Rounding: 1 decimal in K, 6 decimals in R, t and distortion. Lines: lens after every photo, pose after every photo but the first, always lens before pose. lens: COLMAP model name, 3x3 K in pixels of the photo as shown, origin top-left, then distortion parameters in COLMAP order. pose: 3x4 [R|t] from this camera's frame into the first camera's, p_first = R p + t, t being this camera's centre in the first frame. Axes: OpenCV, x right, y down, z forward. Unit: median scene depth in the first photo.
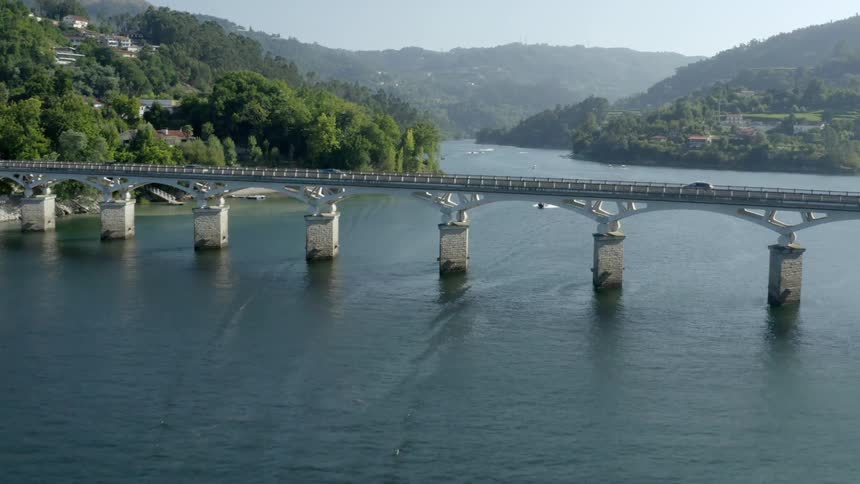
lens RADIAL K [[978.1, 0, 438.9], [0, 978.1, 237.1], [0, 0, 1]] dist [-0.181948, 0.008115]
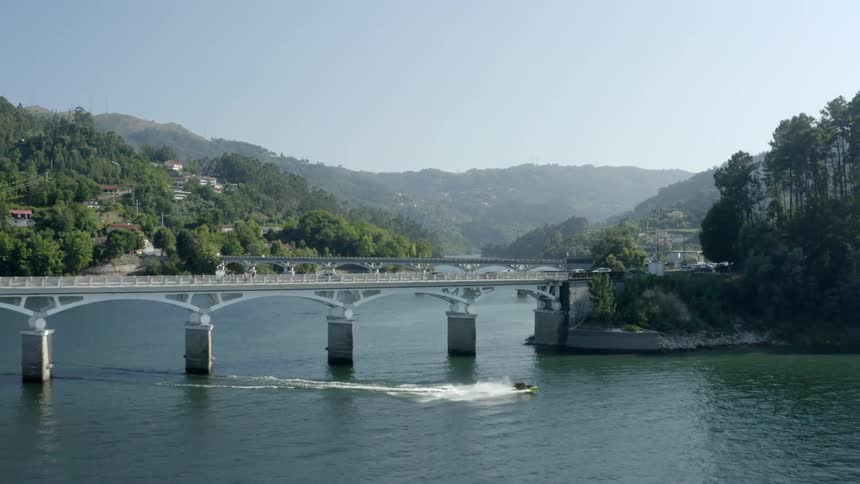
lens RADIAL K [[978.1, 0, 438.9], [0, 978.1, 237.1], [0, 0, 1]] dist [-0.181948, 0.008115]
pose [[0.999733, -0.008879, -0.021336, 0.025602], [0.006272, 0.992843, -0.119260, 0.042780], [0.022243, 0.119094, 0.992634, -0.361636]]
